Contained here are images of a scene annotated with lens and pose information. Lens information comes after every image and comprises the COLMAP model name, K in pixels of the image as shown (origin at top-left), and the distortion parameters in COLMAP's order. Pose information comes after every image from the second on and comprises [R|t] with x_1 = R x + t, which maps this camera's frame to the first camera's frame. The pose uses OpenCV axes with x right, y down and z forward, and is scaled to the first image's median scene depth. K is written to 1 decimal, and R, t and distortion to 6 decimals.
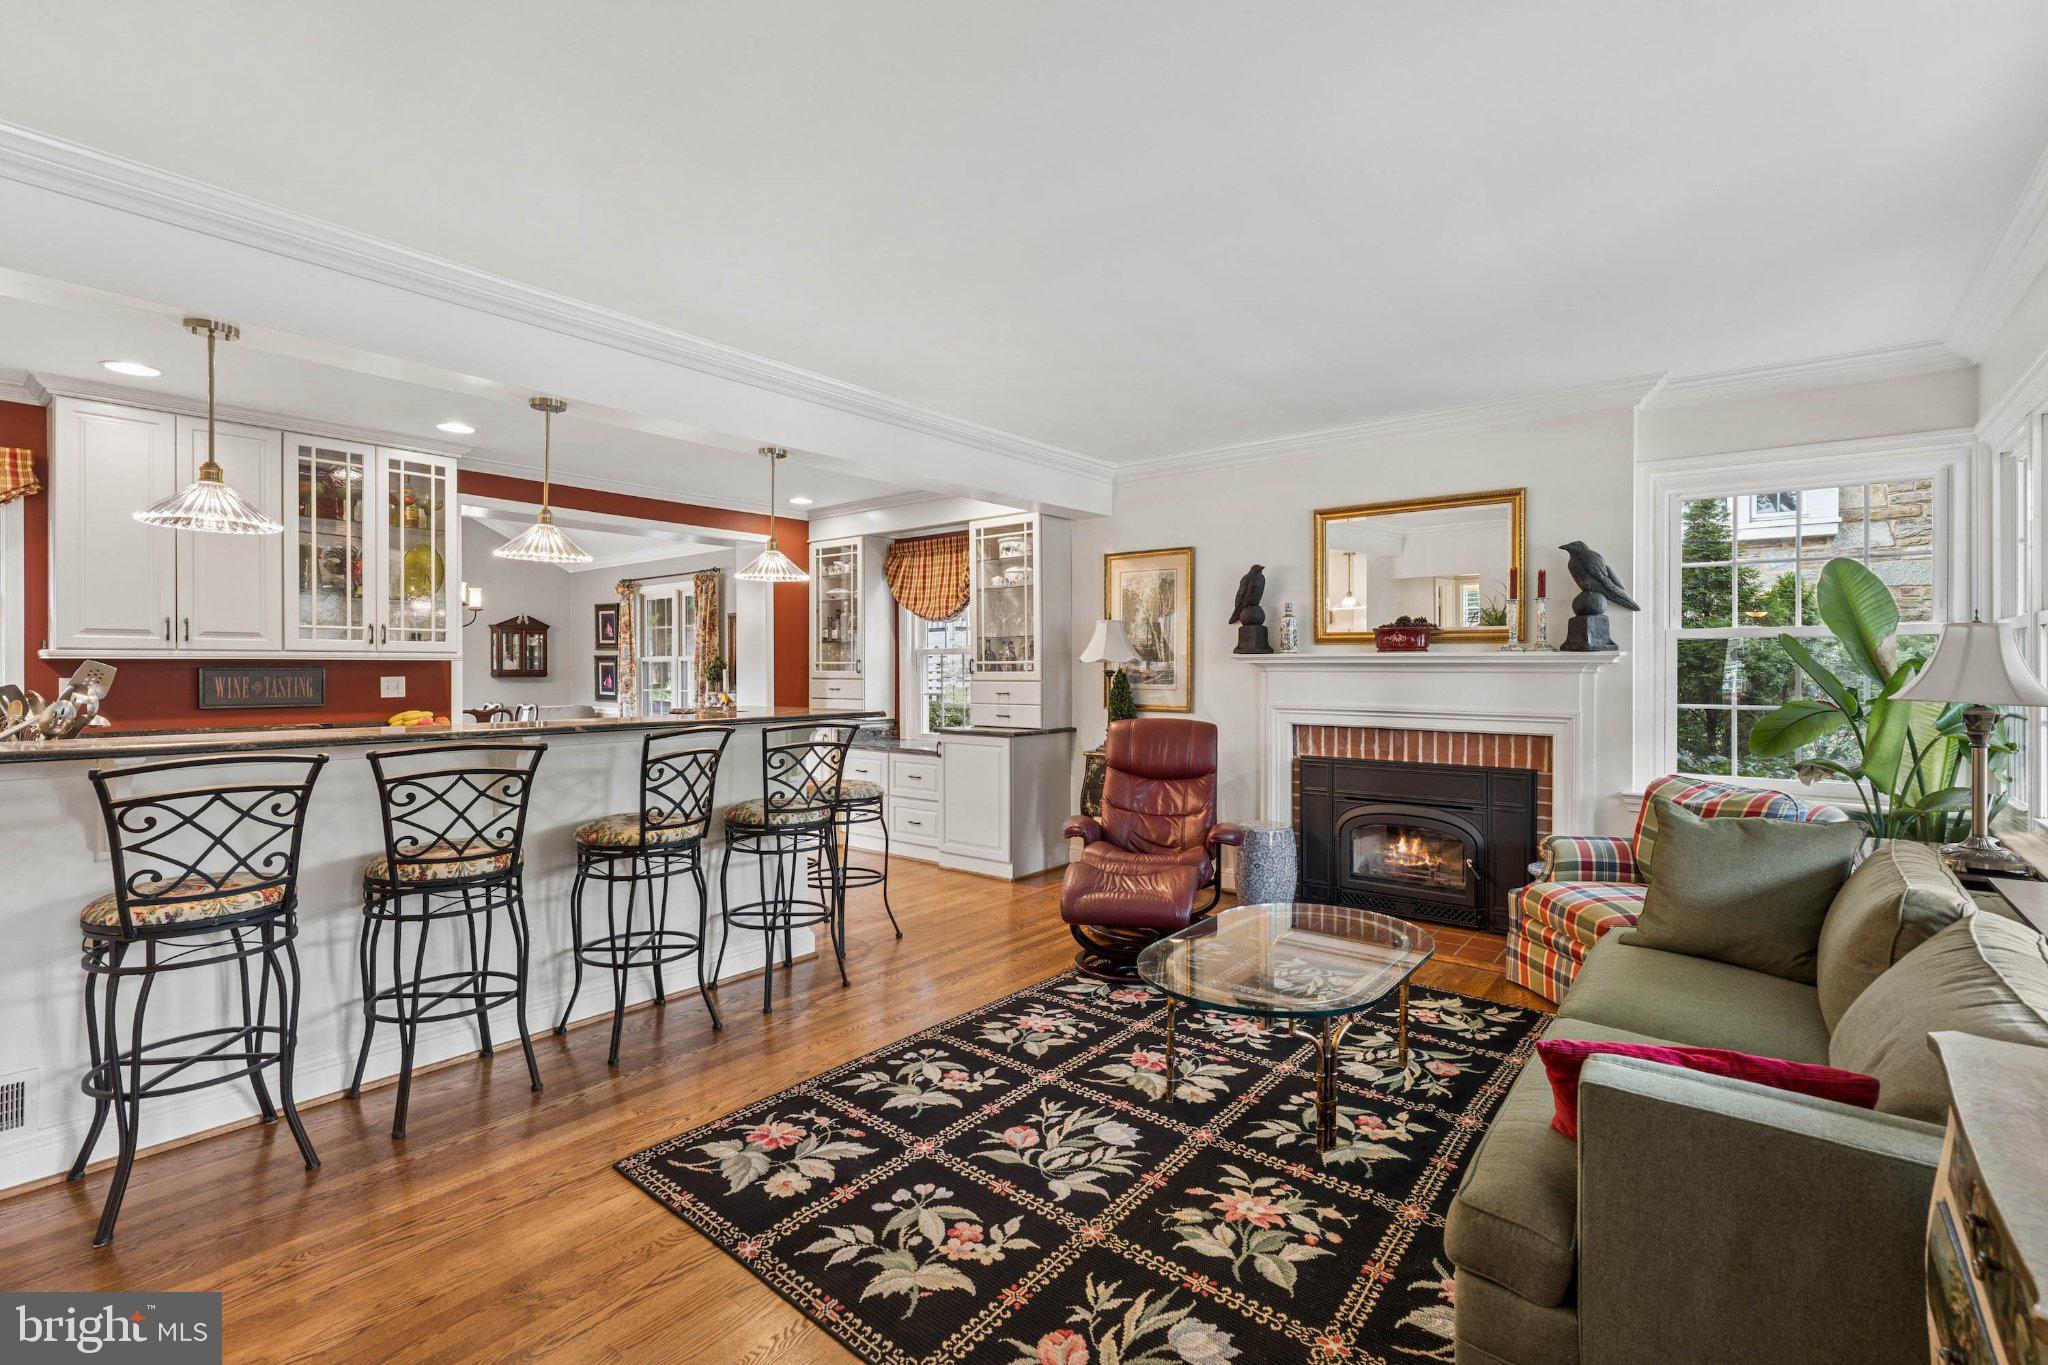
lens RADIAL K [[906.4, 0, 1021.1], [0, 906.4, 678.9], [0, 0, 1]] dist [0.002359, 0.000903]
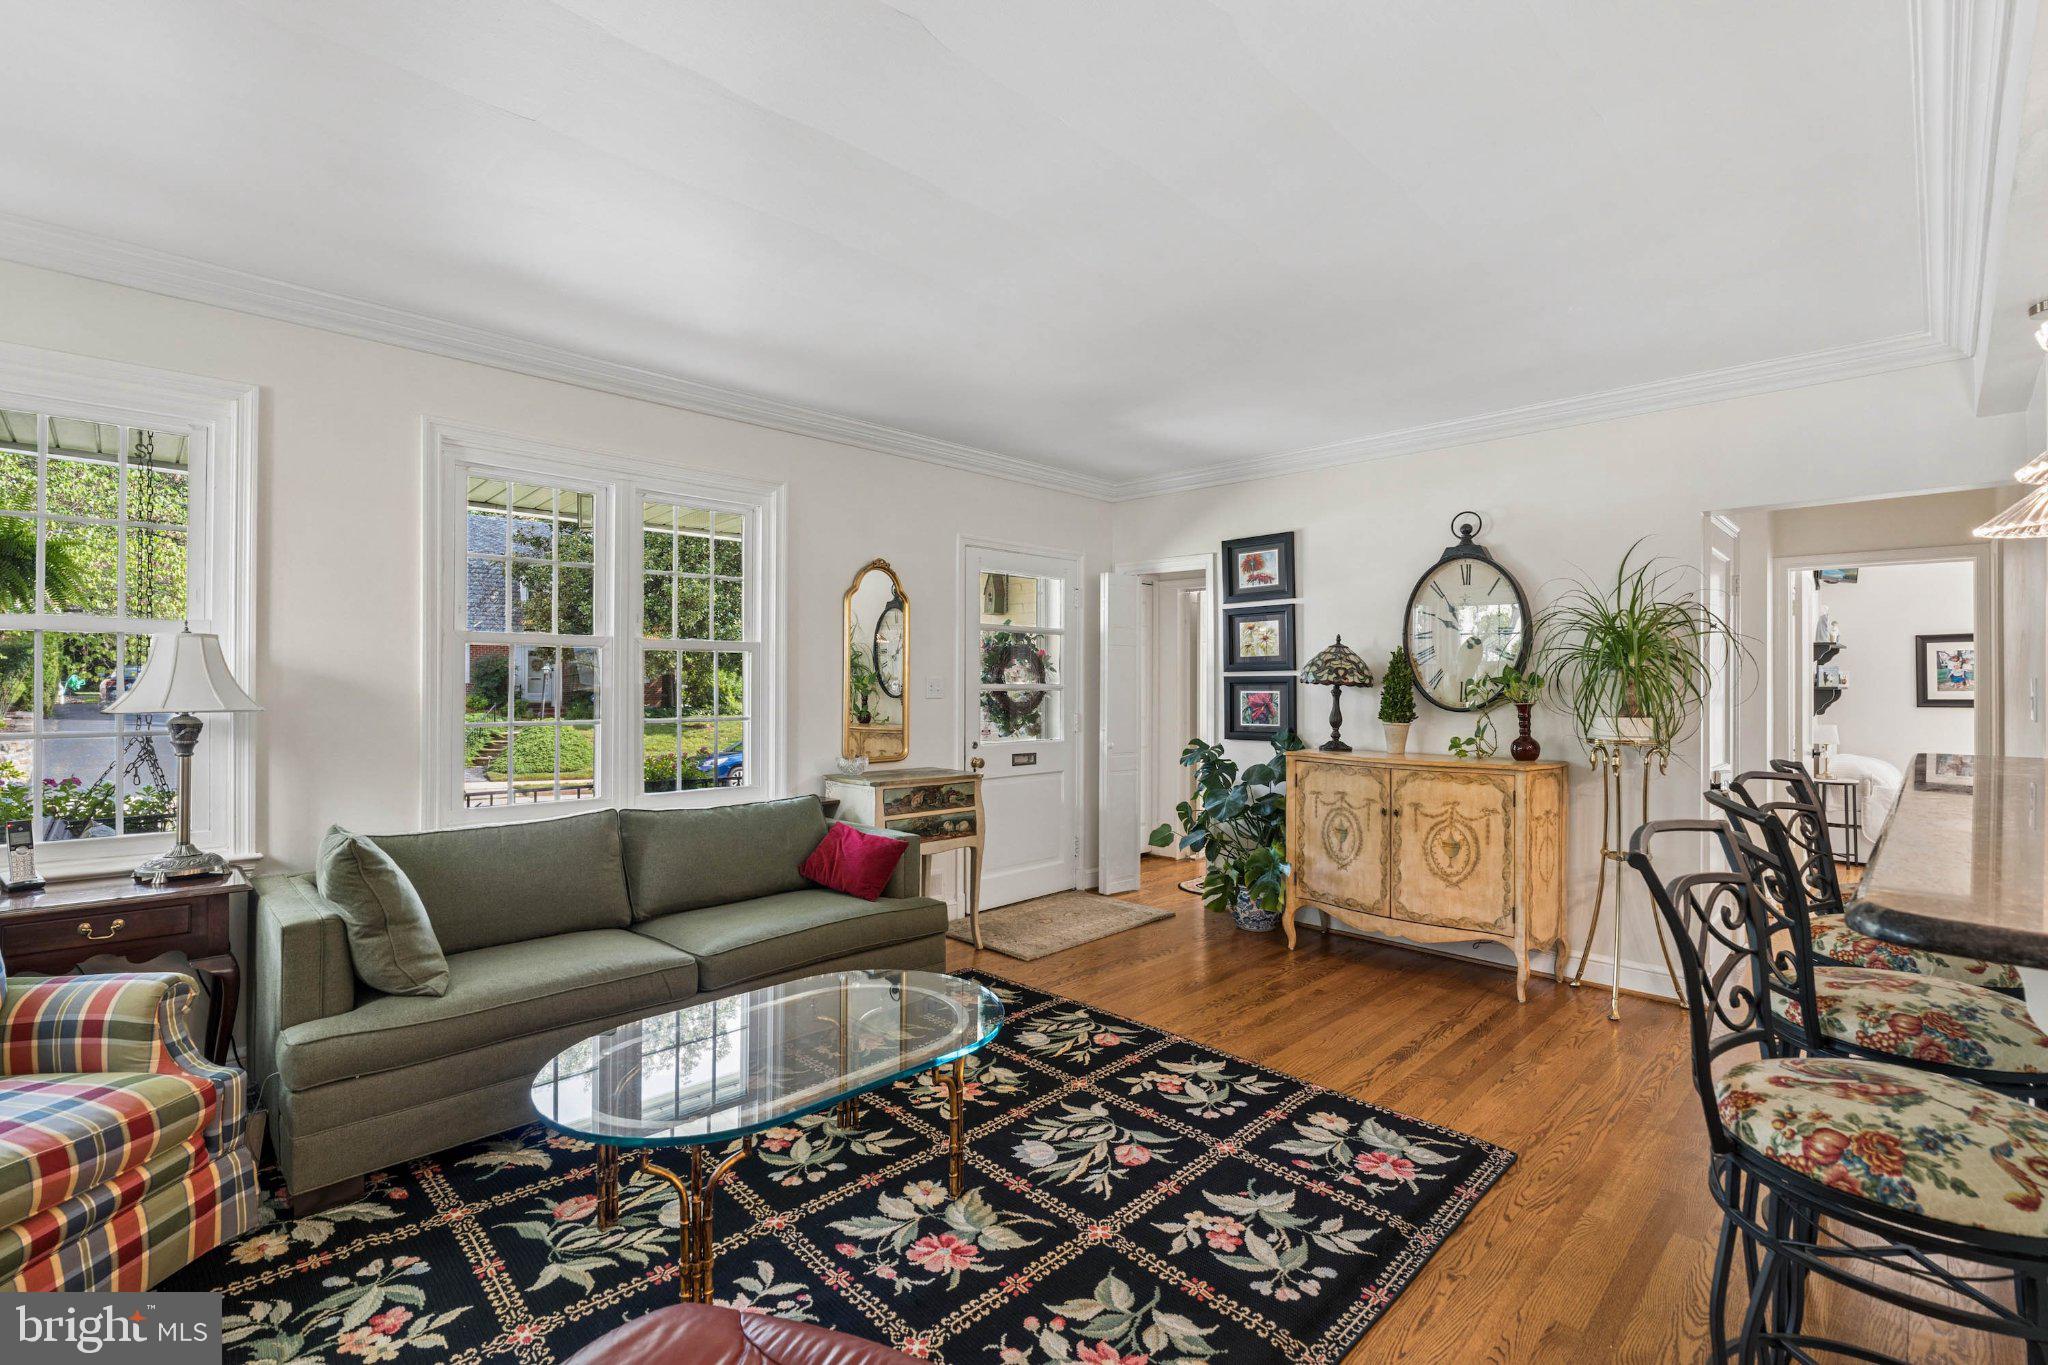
lens RADIAL K [[906.4, 0, 1023.4], [0, 906.4, 681.2], [0, 0, 1]] dist [0.002359, 0.000903]
pose [[-0.994852, -0.008363, 0.100995, 0.022313], [-0.007543, 0.999935, 0.008503, -0.023191], [-0.101059, 0.007697, -0.994851, 1.940397]]
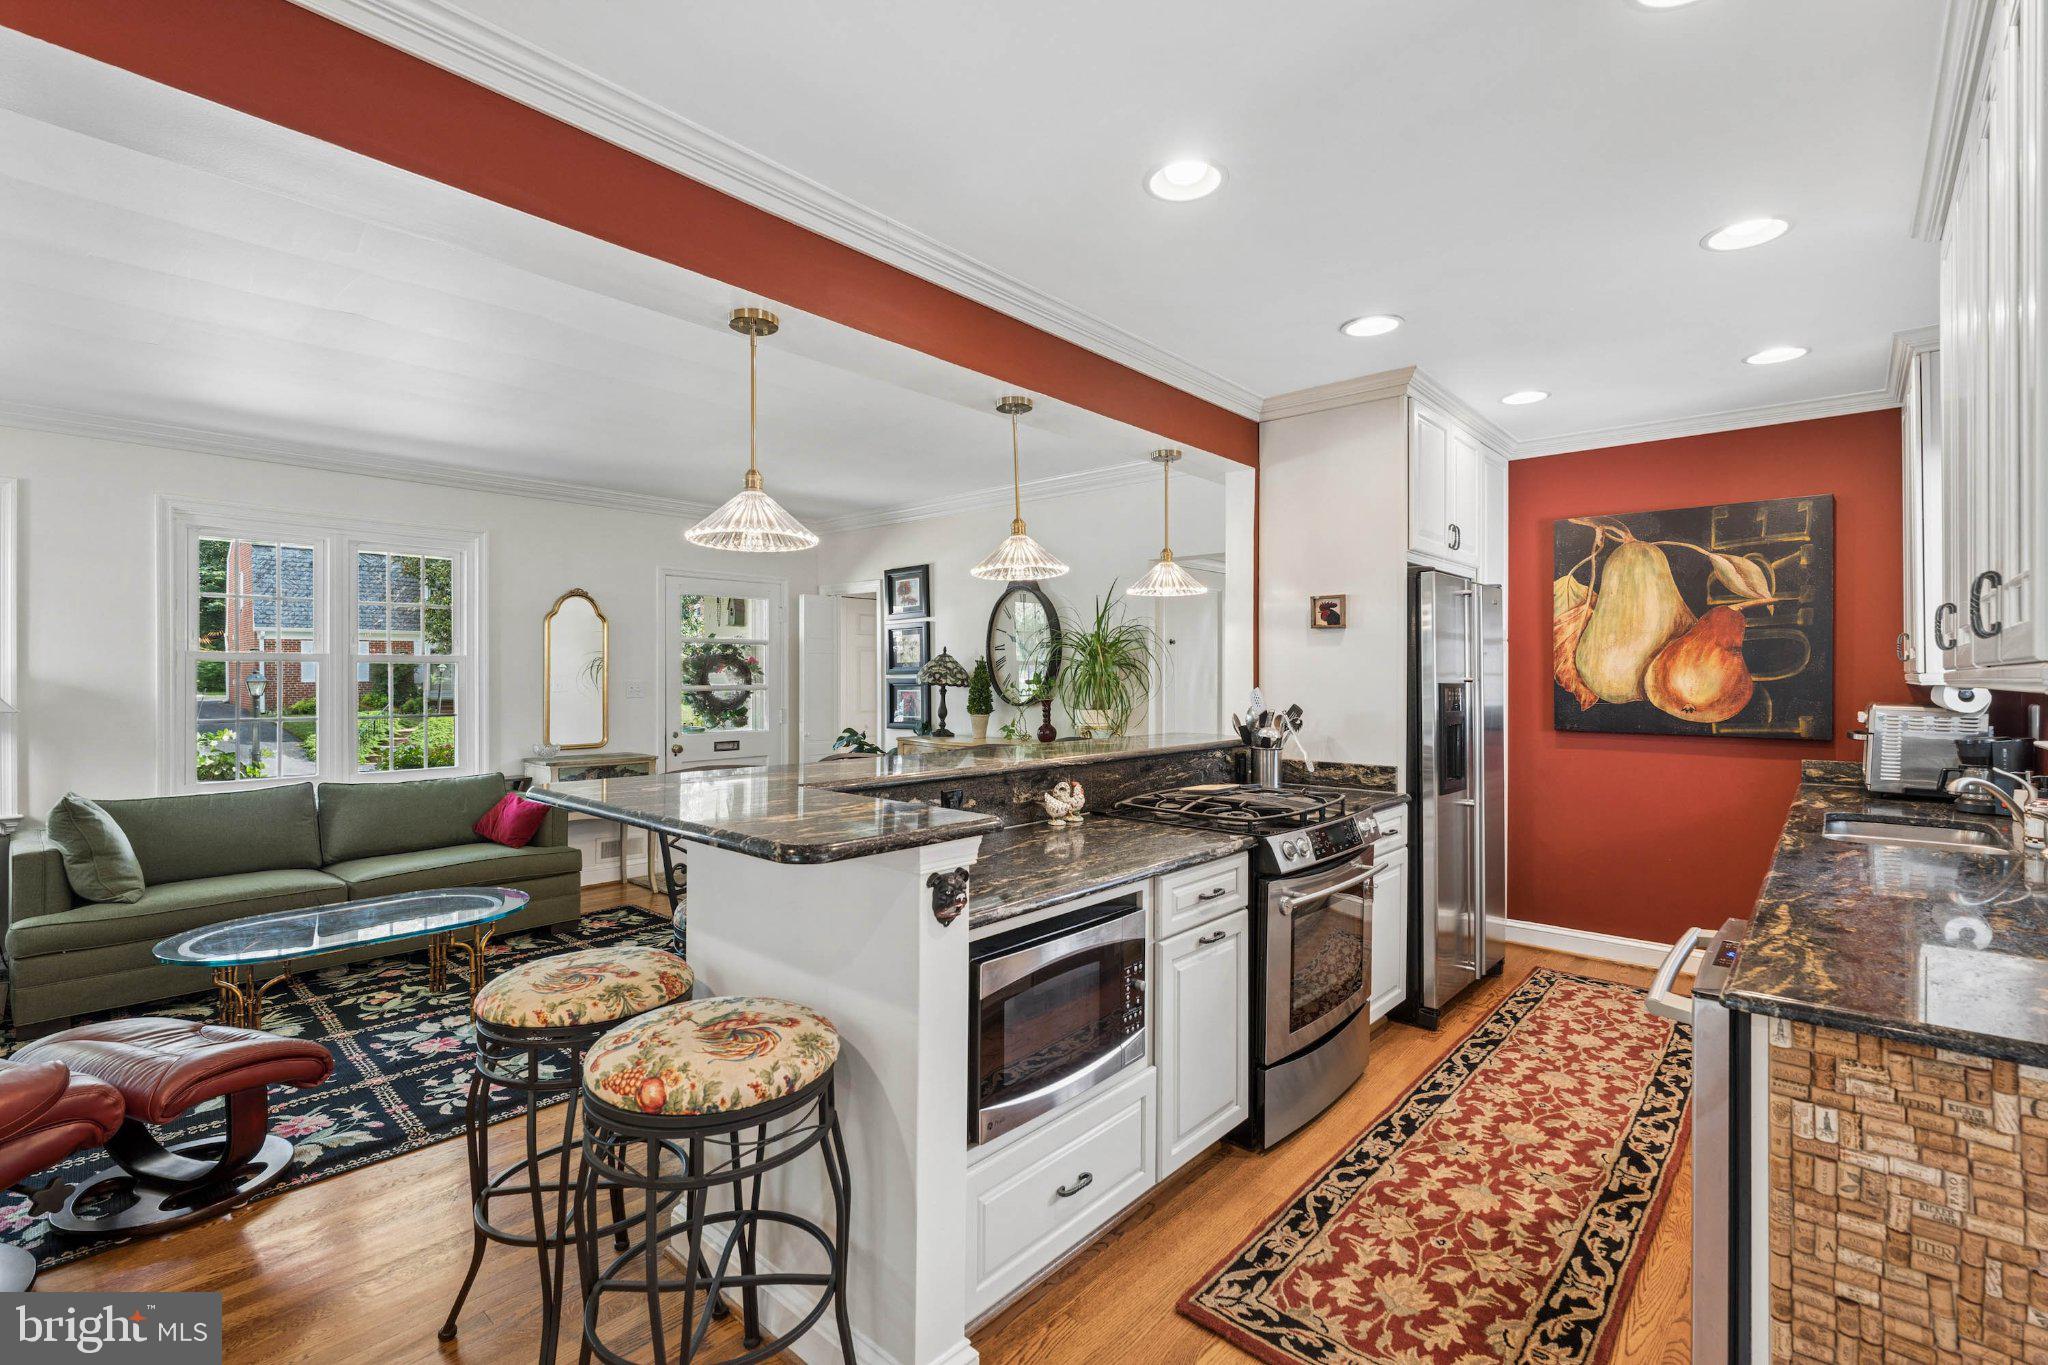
lens RADIAL K [[906.4, 0, 1020.5], [0, 906.4, 676.8], [0, 0, 1]] dist [0.002359, 0.000903]
pose [[-0.998821, -0.003256, 0.048442, -0.718733], [-0.002765, 0.999944, 0.010200, -0.051104], [-0.048473, 0.010054, -0.998774, 2.398621]]
